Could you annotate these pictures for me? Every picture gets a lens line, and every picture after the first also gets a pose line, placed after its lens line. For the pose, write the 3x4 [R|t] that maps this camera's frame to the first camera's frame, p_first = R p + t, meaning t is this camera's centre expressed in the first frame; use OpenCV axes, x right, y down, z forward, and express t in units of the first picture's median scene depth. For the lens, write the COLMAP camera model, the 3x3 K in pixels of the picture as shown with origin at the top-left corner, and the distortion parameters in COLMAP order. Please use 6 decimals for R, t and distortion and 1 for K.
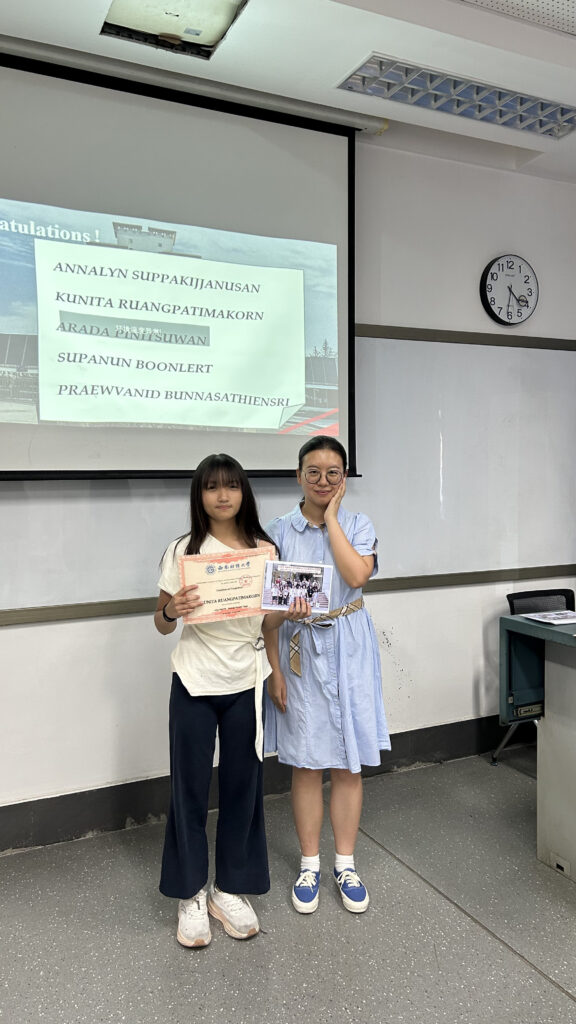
lens RADIAL K [[785.9, 0, 286.9], [0, 785.9, 518.2], [0, 0, 1]] dist [0.003366, -0.006010]
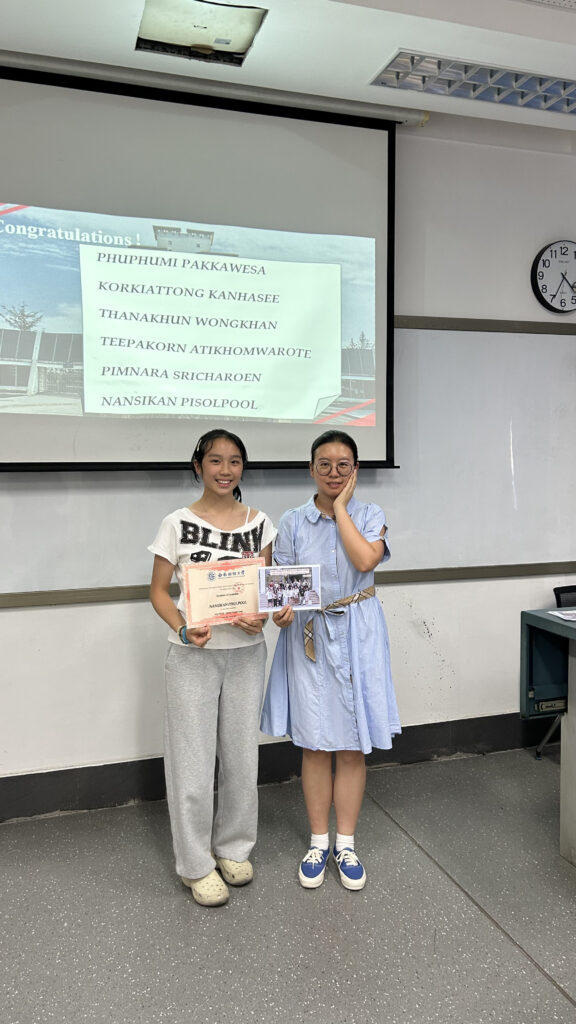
lens RADIAL K [[786.4, 0, 284.5], [0, 786.4, 510.0], [0, 0, 1]] dist [-0.007336, 0.006500]
pose [[0.990418, 0.012498, -0.137539, 0.100368], [-0.011380, 0.999896, 0.008911, -0.005582], [0.137636, -0.007261, 0.990456, -0.023476]]
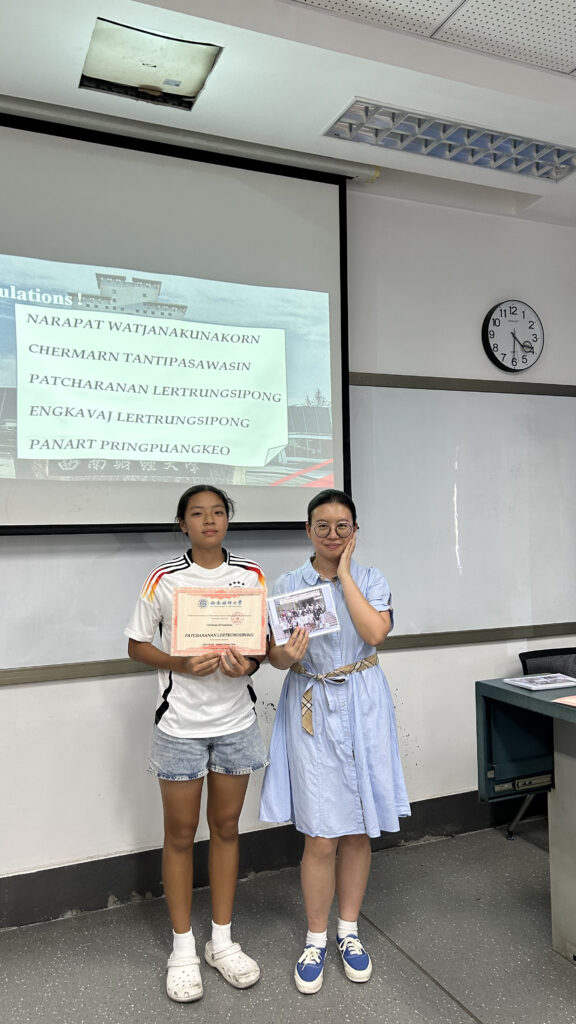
lens RADIAL K [[787.2, 0, 282.0], [0, 787.2, 520.9], [0, 0, 1]] dist [0.003241, -0.000893]
pose [[0.998926, -0.011003, -0.045009, 0.051534], [0.007780, 0.997434, -0.071162, 0.004916], [0.045676, 0.070735, 0.996449, 0.047414]]
